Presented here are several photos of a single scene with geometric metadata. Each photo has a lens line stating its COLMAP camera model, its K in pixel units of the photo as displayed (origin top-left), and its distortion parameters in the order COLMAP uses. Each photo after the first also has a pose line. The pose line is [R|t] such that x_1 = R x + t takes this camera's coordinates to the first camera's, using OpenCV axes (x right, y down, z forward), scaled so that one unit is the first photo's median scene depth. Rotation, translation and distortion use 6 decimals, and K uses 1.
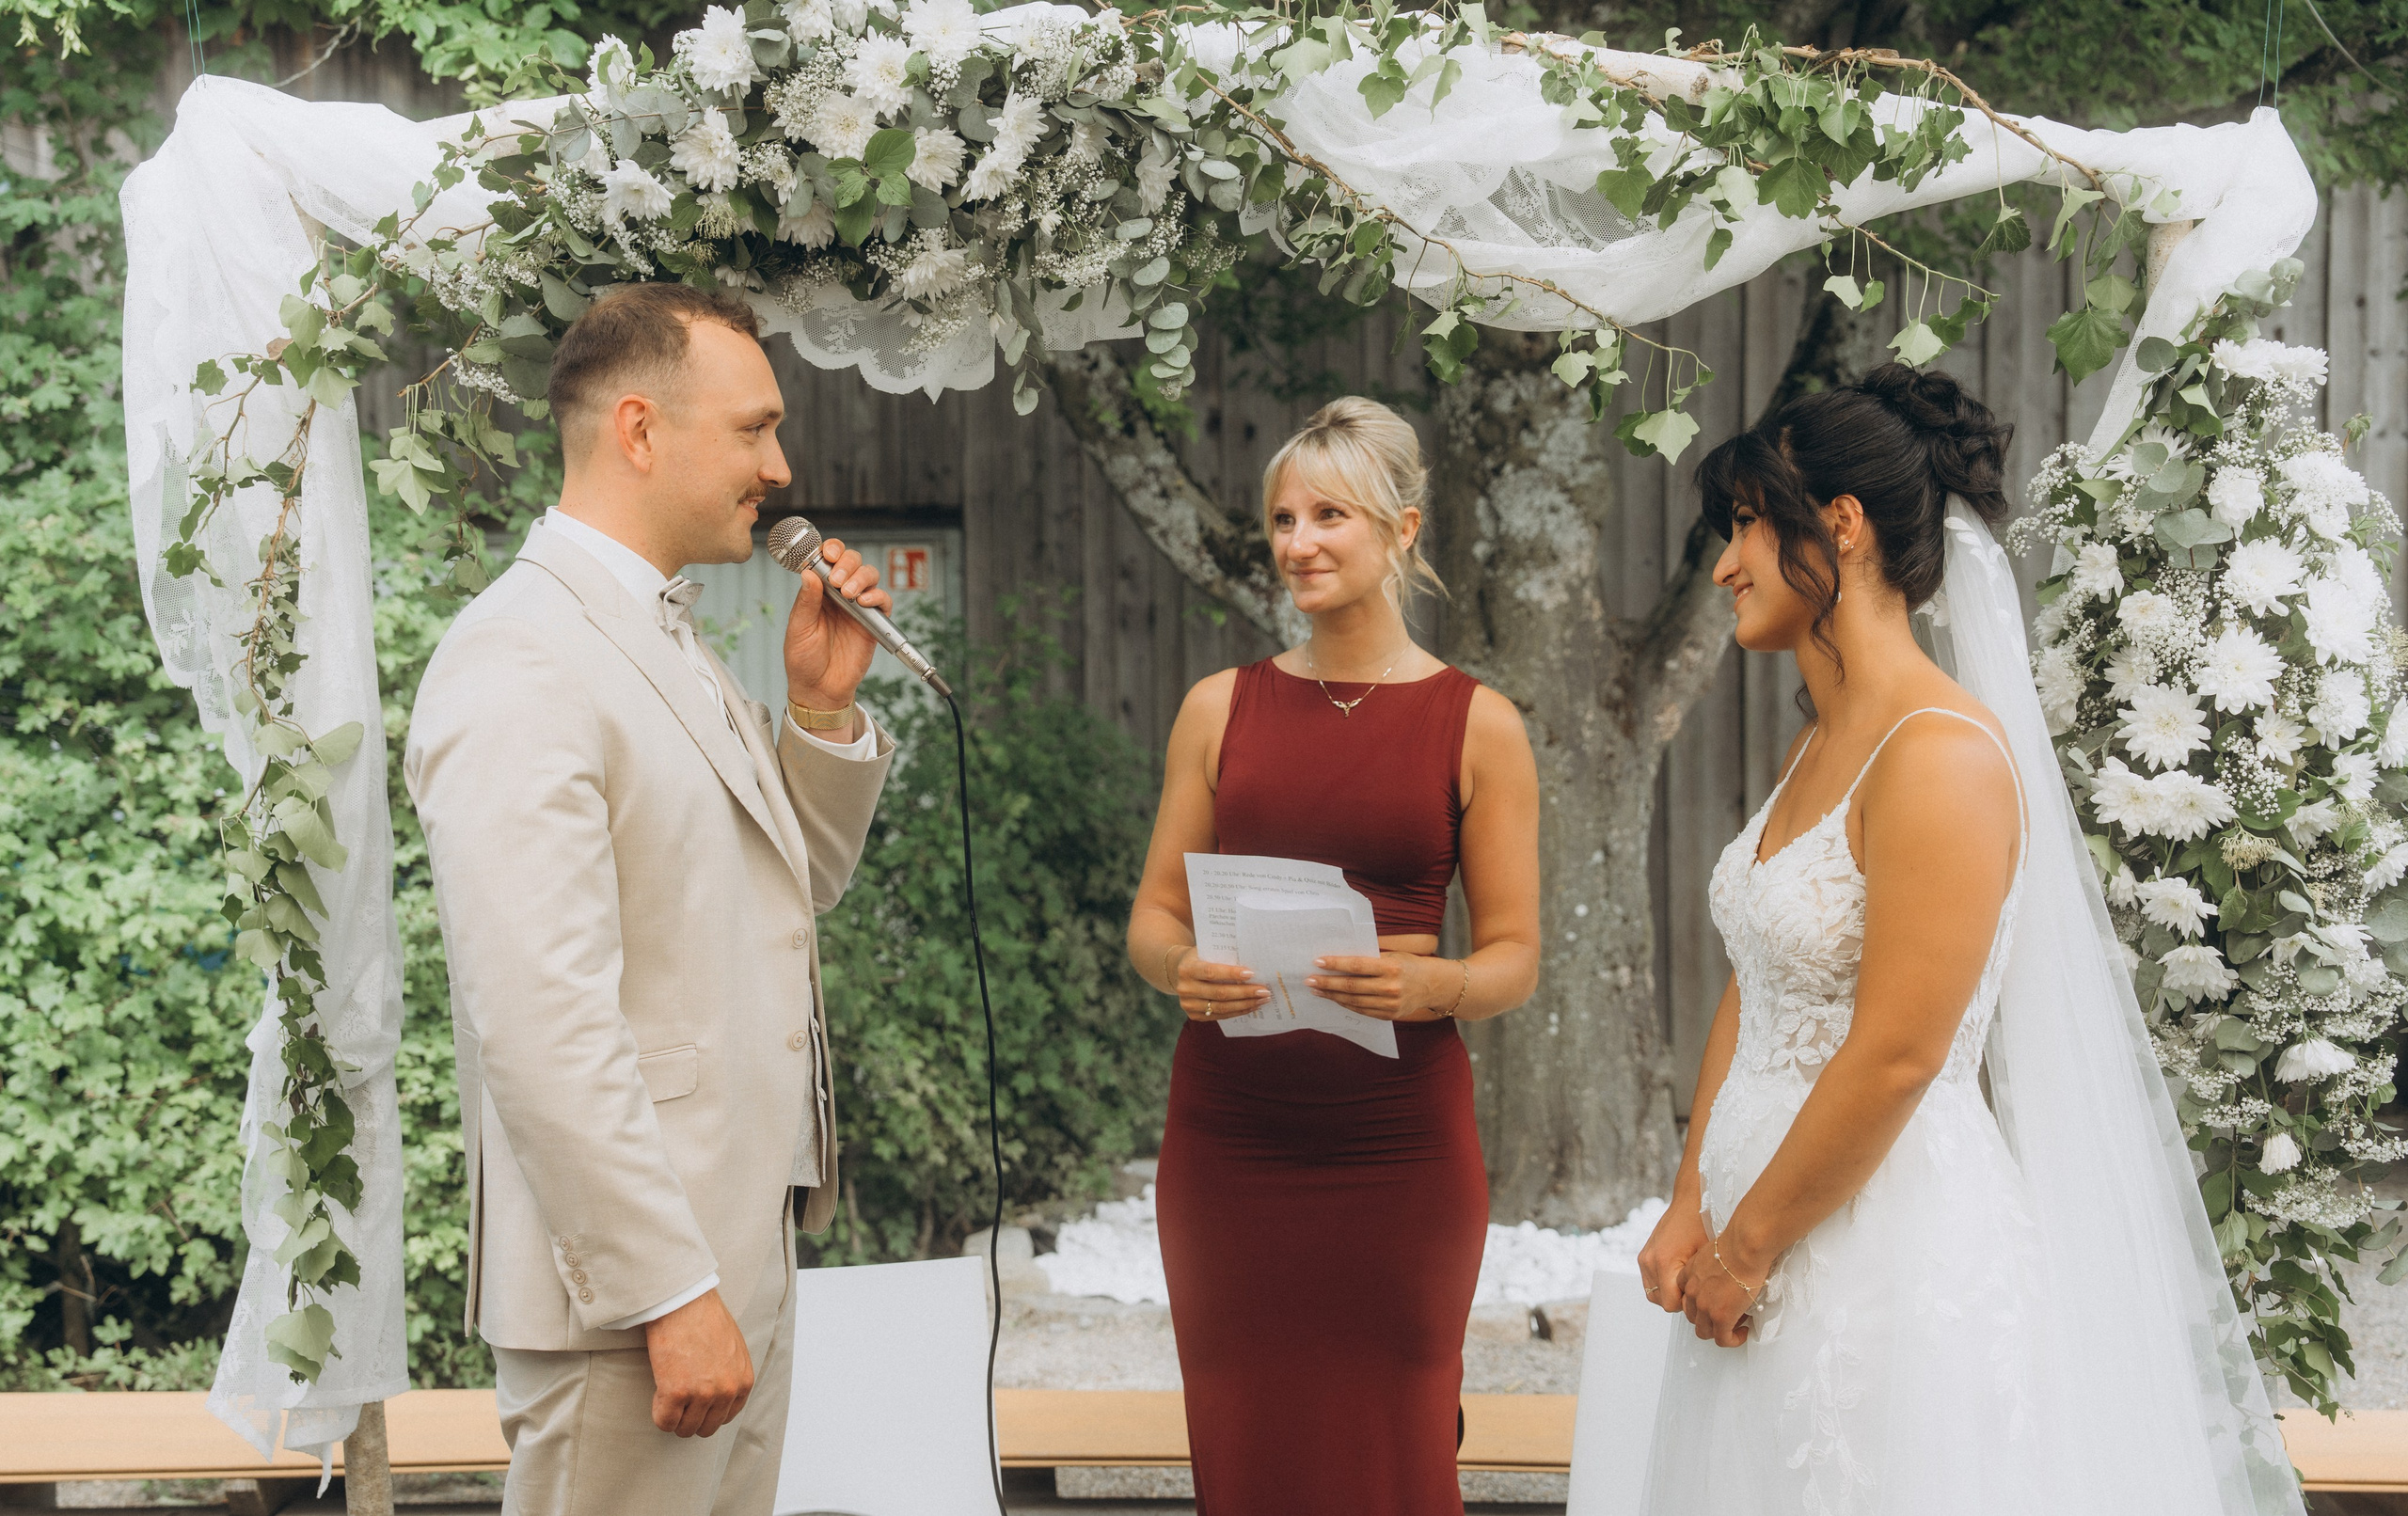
lens RADIAL K [[3431.0, 0, 1149.1], [0, 3431.0, 828.7], [0, 0, 1]] dist [0.328521, 0.000000]
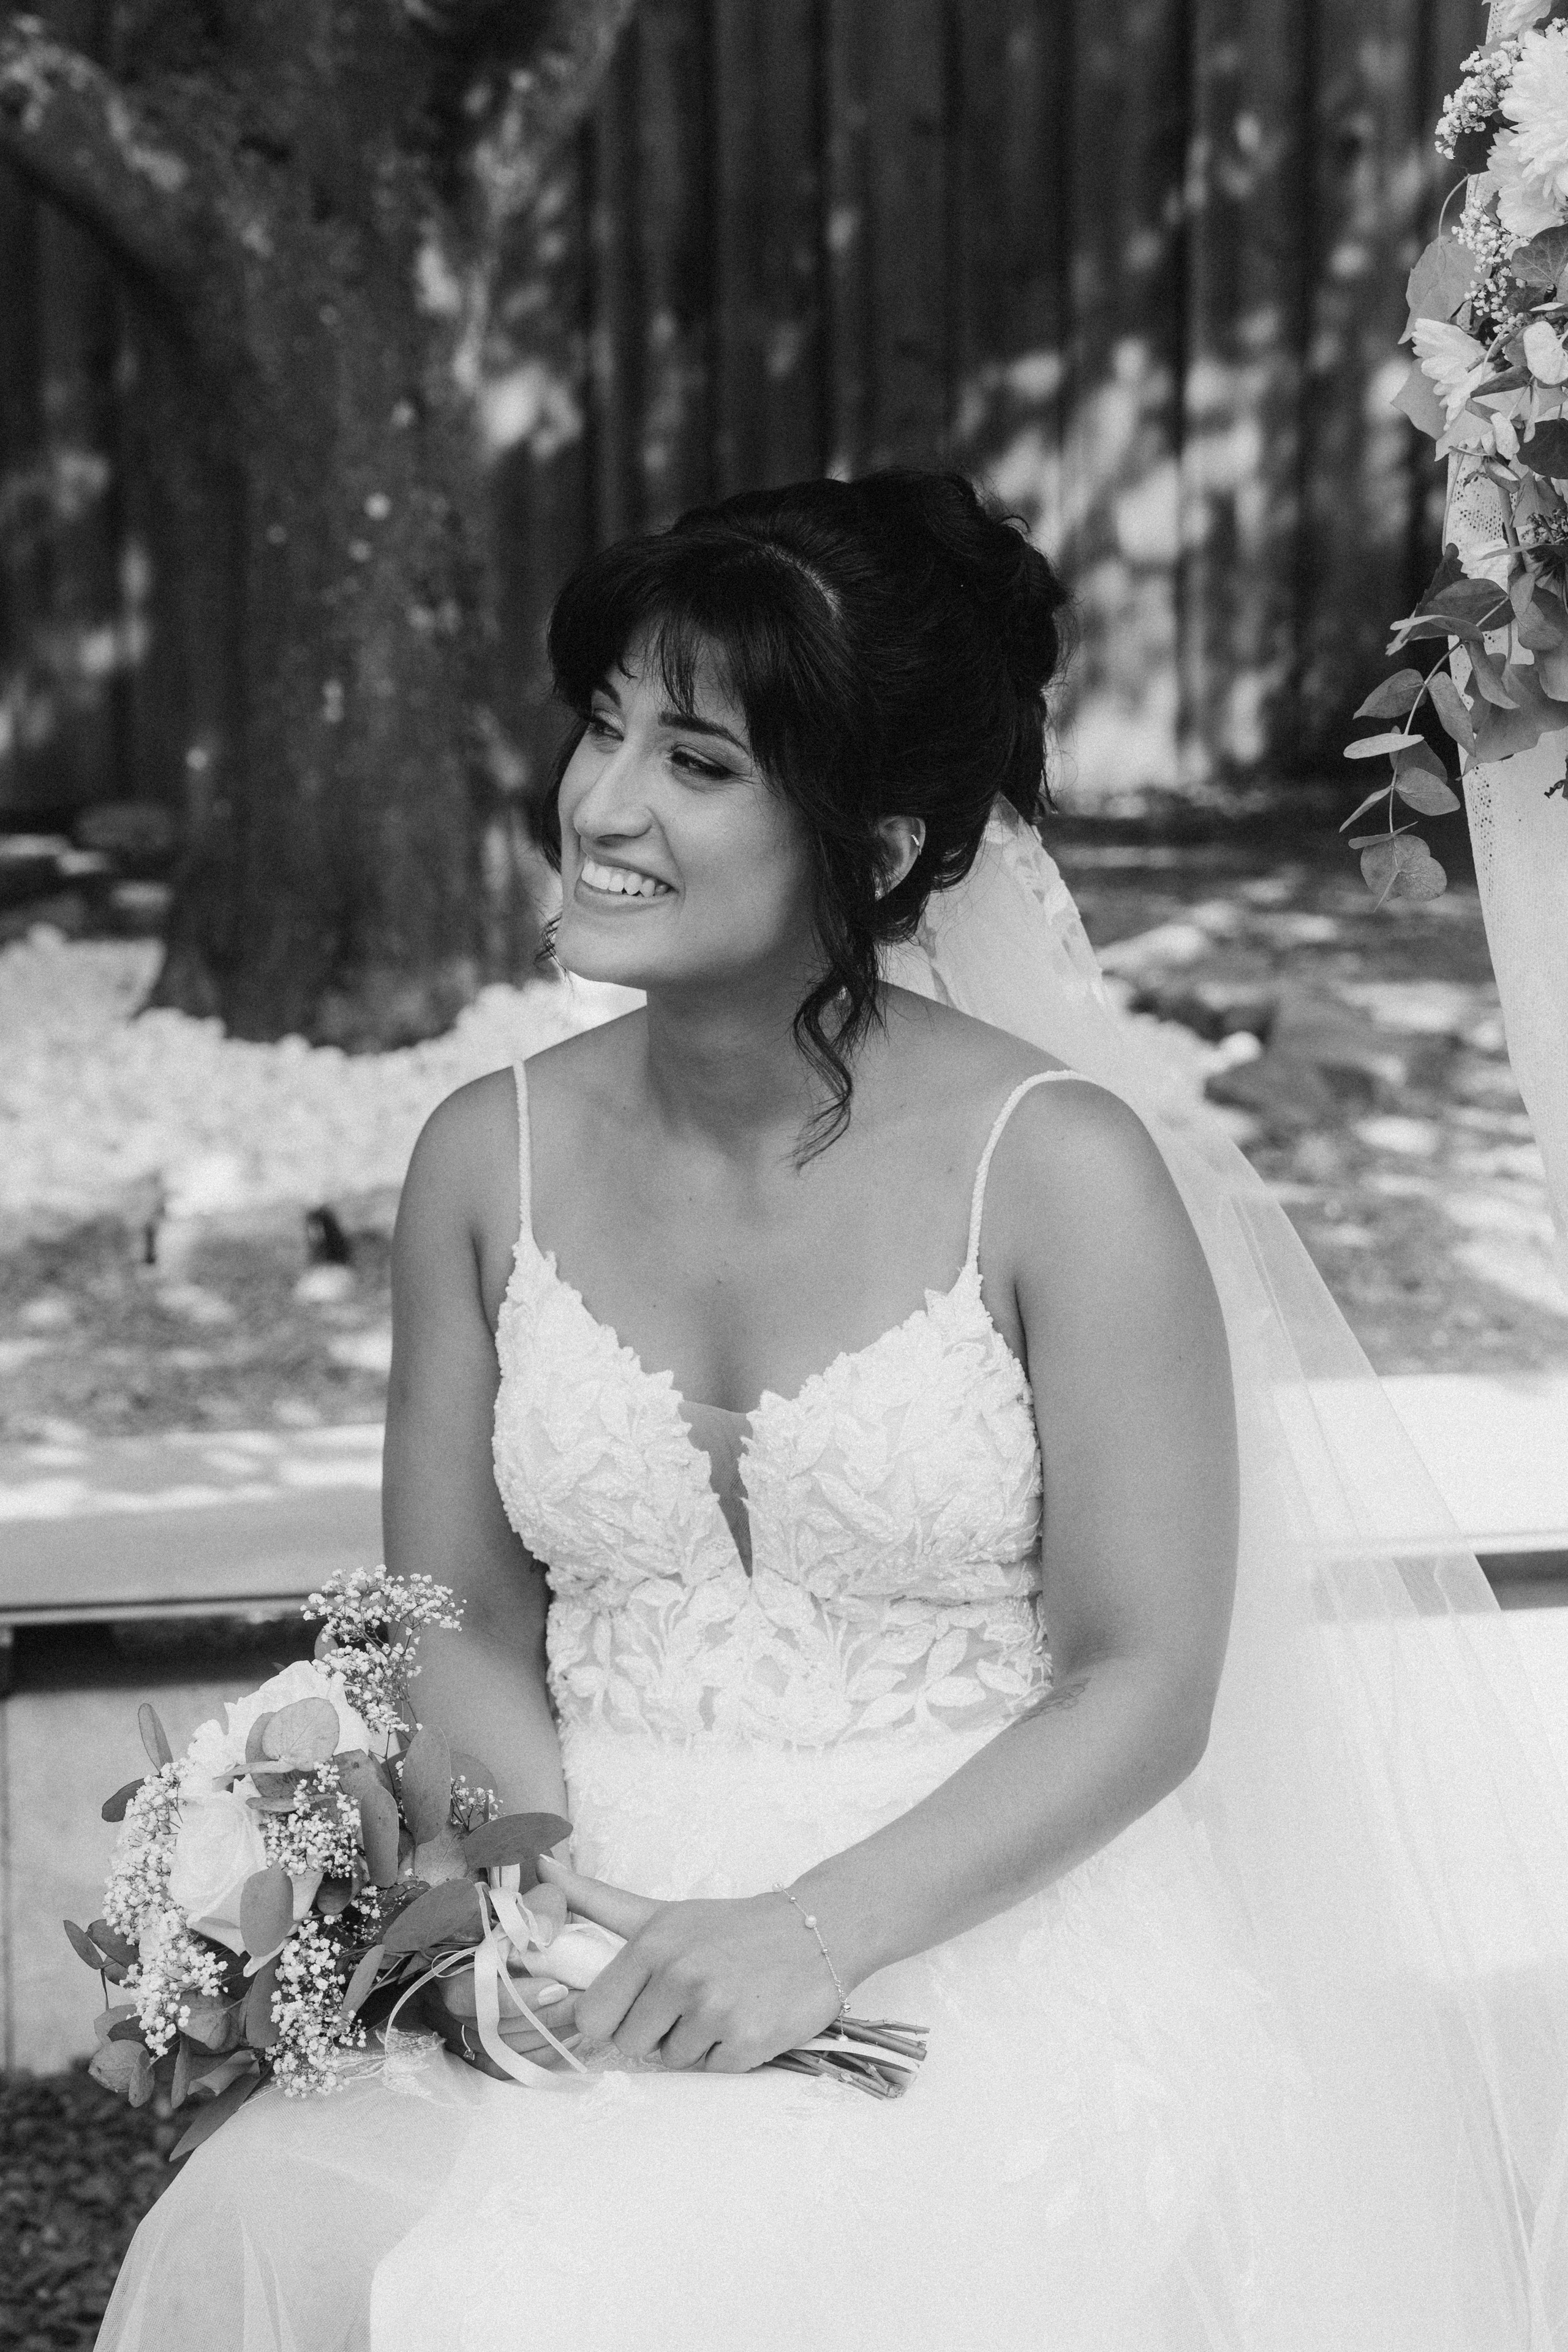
lens RADIAL K [[4882.4, 0, 822.6], [0, 4882.4, 1014.5], [0, 0, 1]] dist [0.043902, 0.000000]
pose [[0.972763, -0.030027, 0.229848, 0.013171], [-0.002159, 0.990358, 0.138514, -0.013214], [-0.231791, -0.135237, 0.963319, 0.389354]]
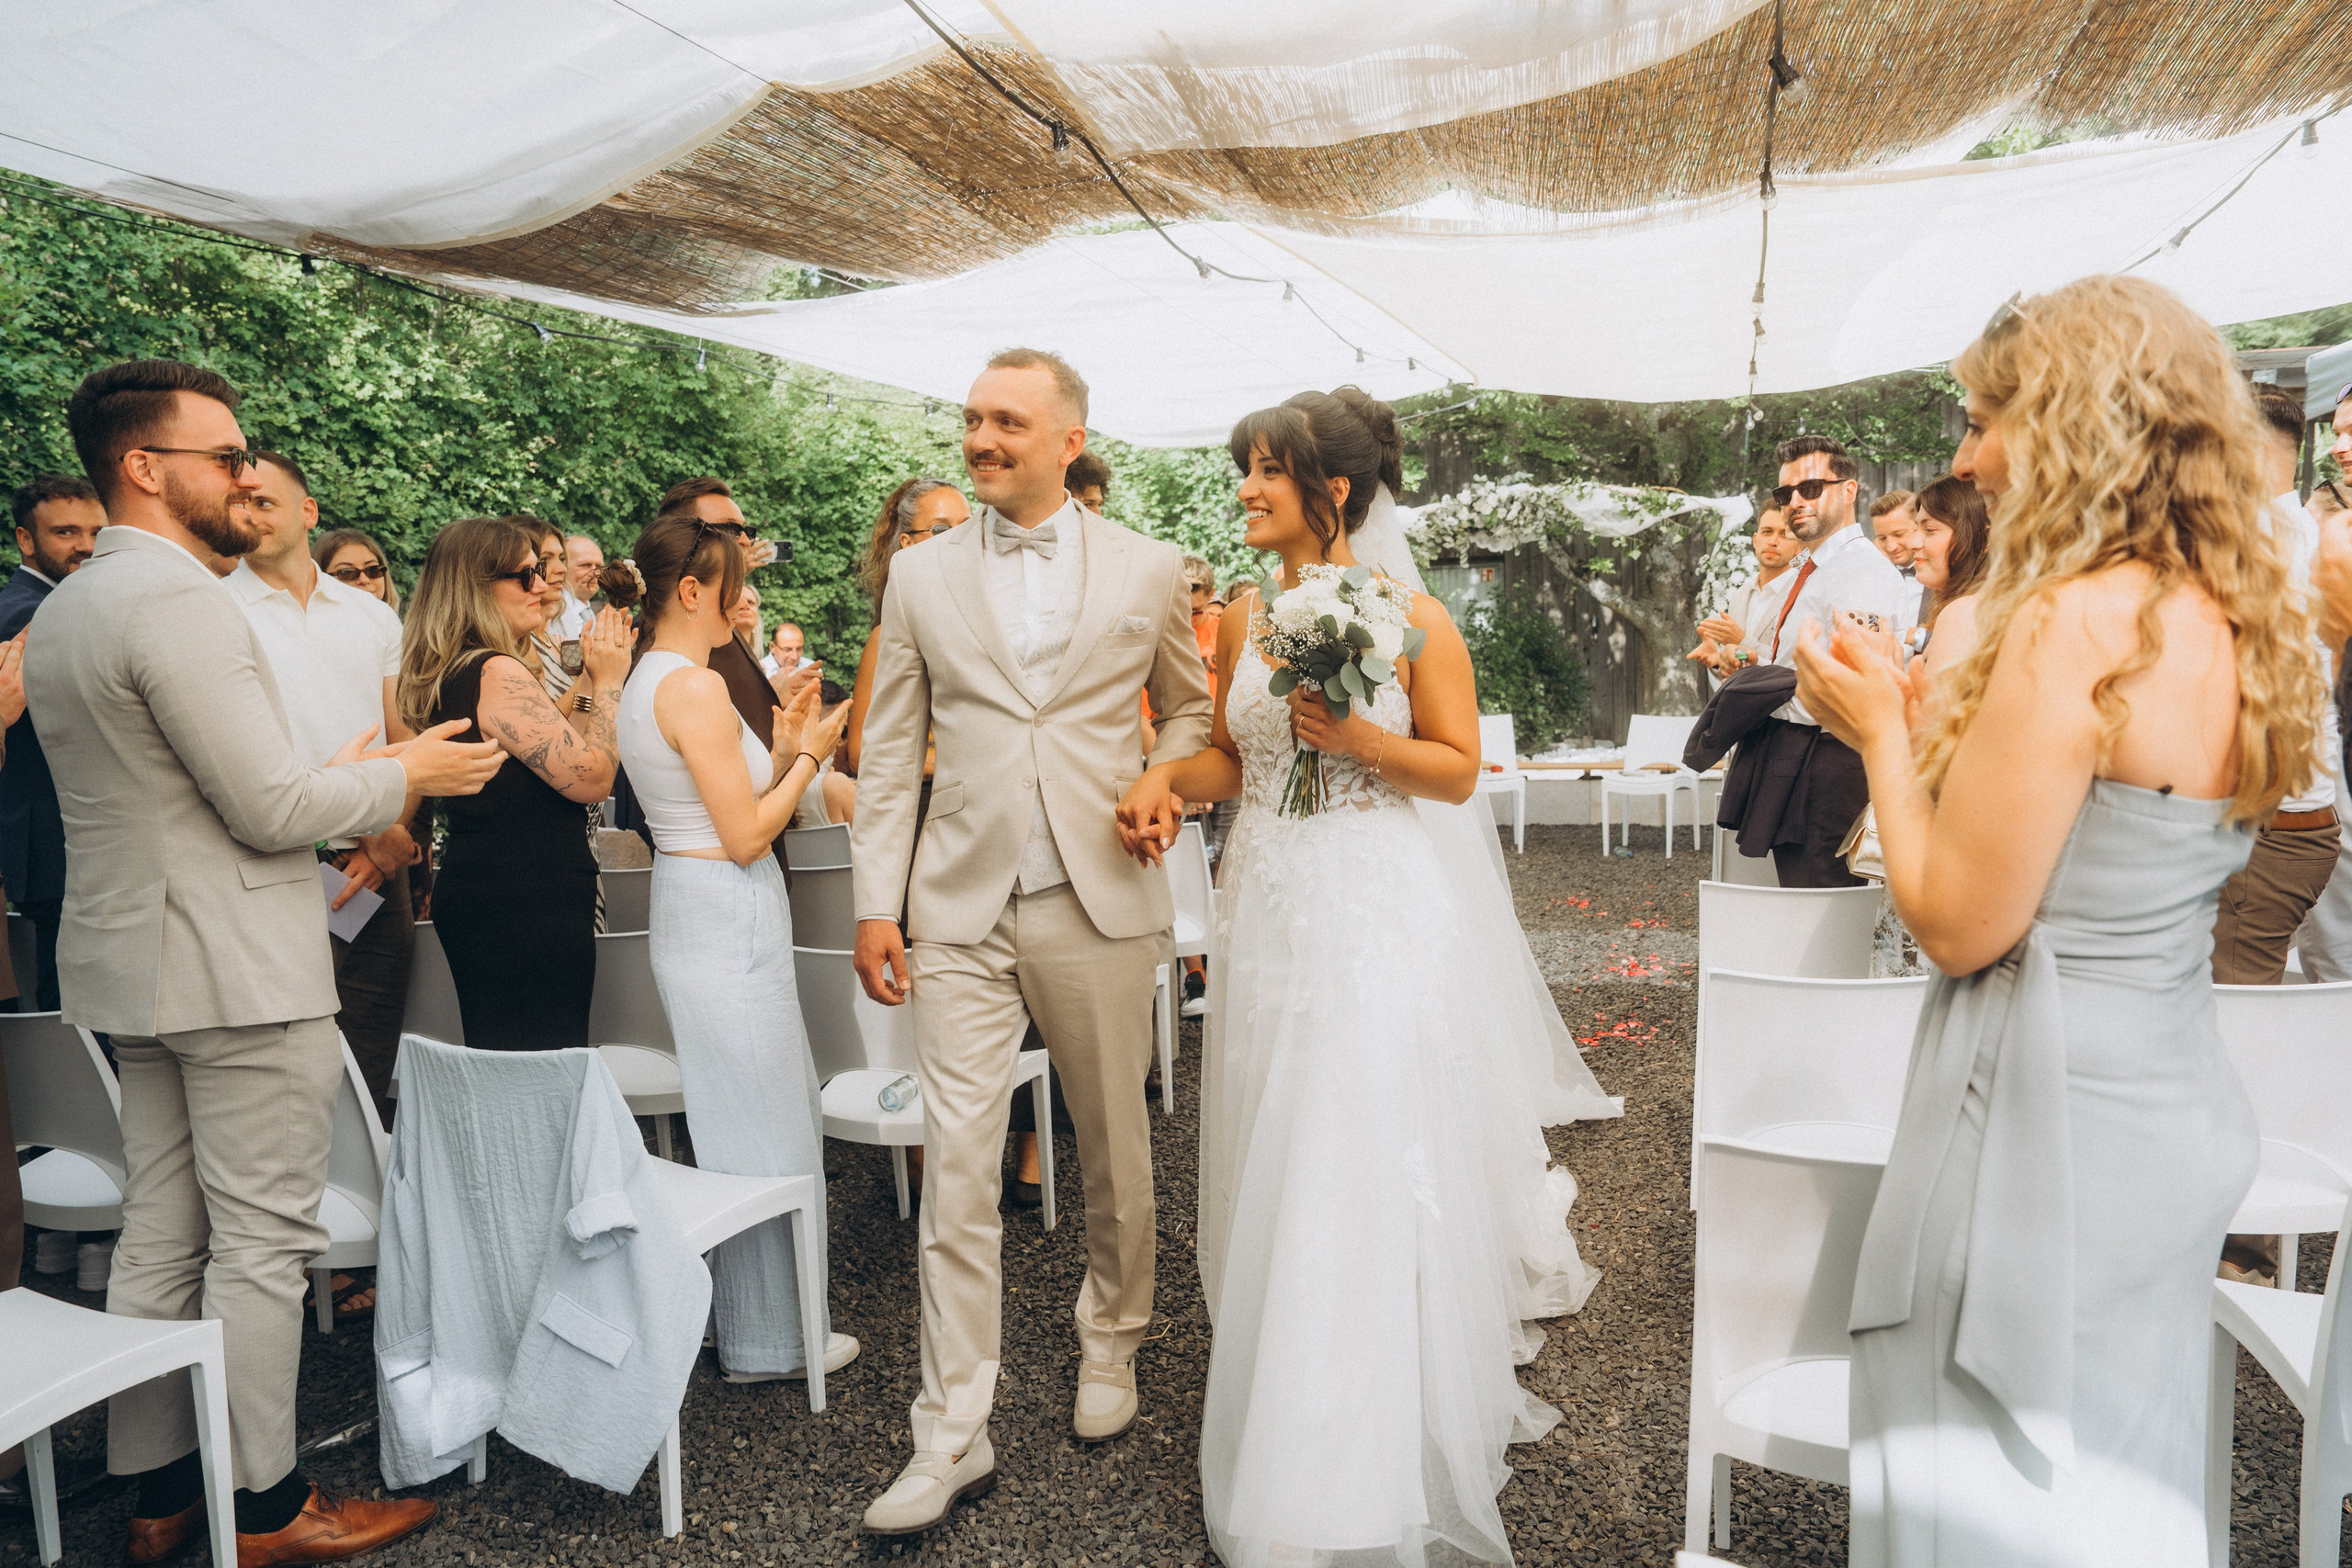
lens RADIAL K [[1512.7, 0, 1178.3], [0, 1512.7, 763.9], [0, 0, 1]] dist [-0.011703, 0.006745]
pose [[0.964907, -0.002483, -0.262580, 0.079584], [0.015877, 0.998677, 0.048901, 0.095634], [0.262111, -0.051354, 0.963670, -1.599517]]
